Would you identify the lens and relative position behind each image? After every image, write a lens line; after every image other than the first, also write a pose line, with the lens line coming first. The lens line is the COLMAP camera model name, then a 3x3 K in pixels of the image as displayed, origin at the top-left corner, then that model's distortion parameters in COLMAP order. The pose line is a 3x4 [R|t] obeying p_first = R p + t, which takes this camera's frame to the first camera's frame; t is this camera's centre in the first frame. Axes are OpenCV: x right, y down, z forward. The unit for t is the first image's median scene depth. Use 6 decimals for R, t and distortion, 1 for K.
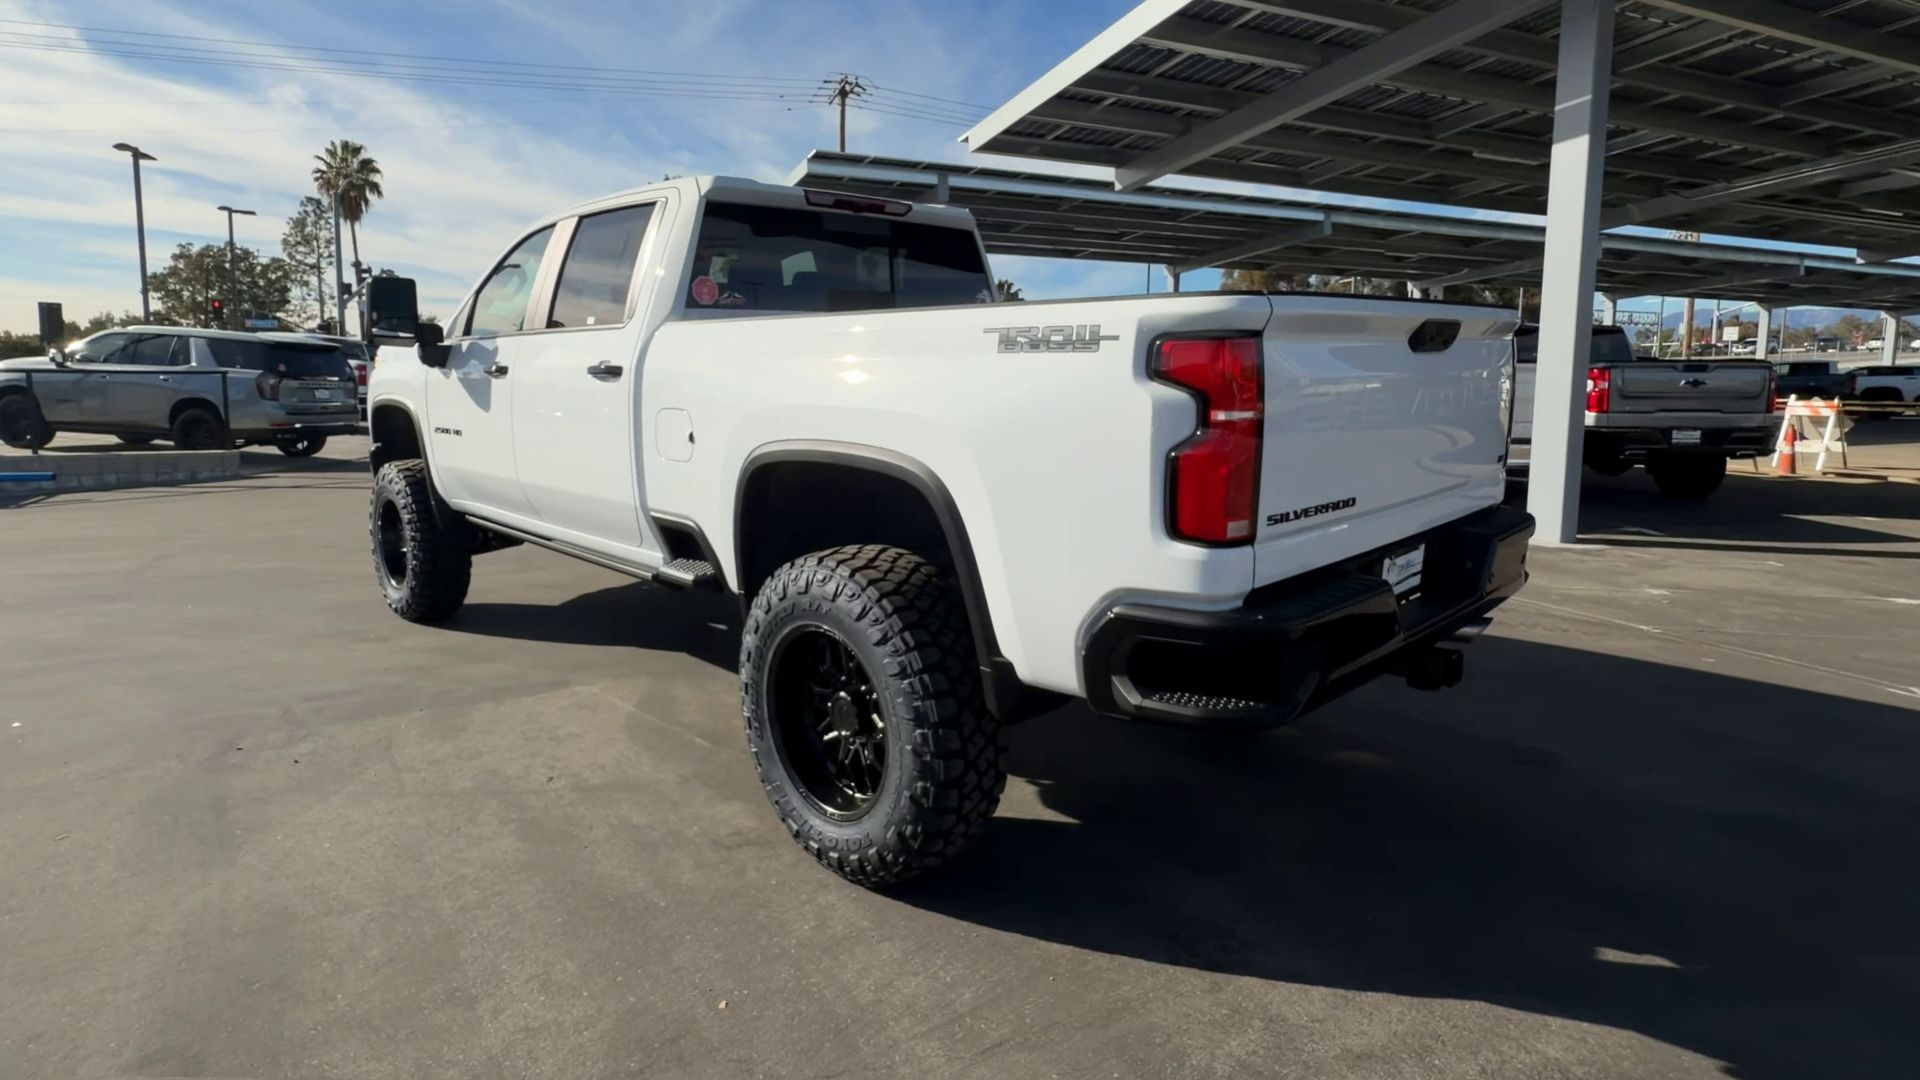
lens RADIAL K [[982.6, 0, 948.9], [0, 982.6, 469.9], [0, 0, 1]] dist [-0.003813, -0.000707]
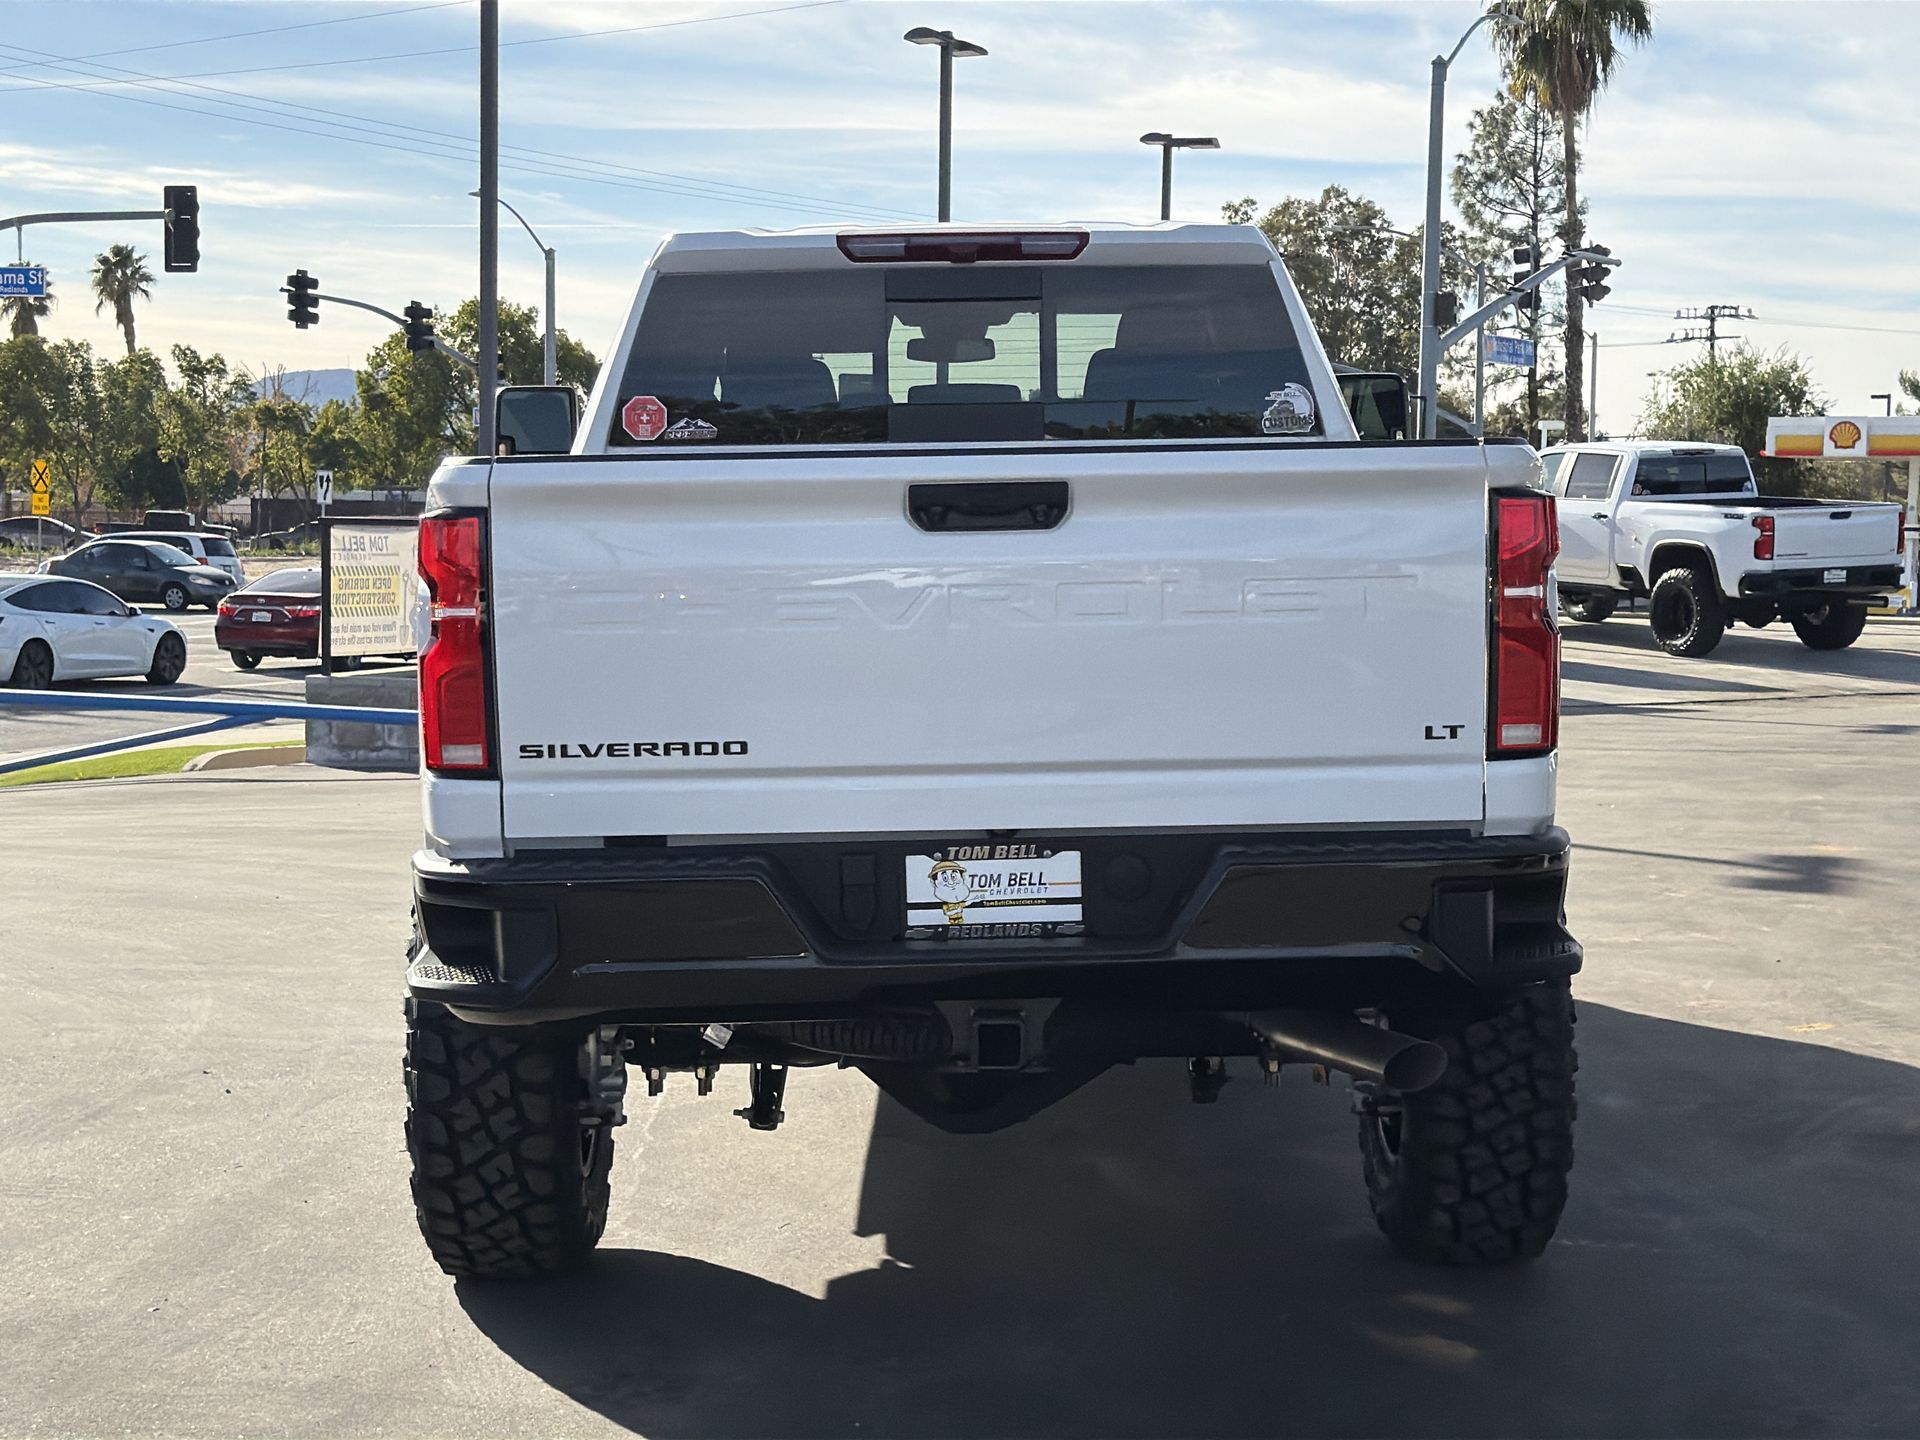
lens RADIAL K [[3176.4, 0, 960.0], [0, 3176.4, 720.0], [0, 0, 1]] dist [0.120487, 0.083186]
pose [[0.724438, 0.046577, -0.687764, 1.630776], [-0.072858, 0.997300, -0.009203, 0.017945], [0.685479, 0.056776, 0.725876, -0.412352]]
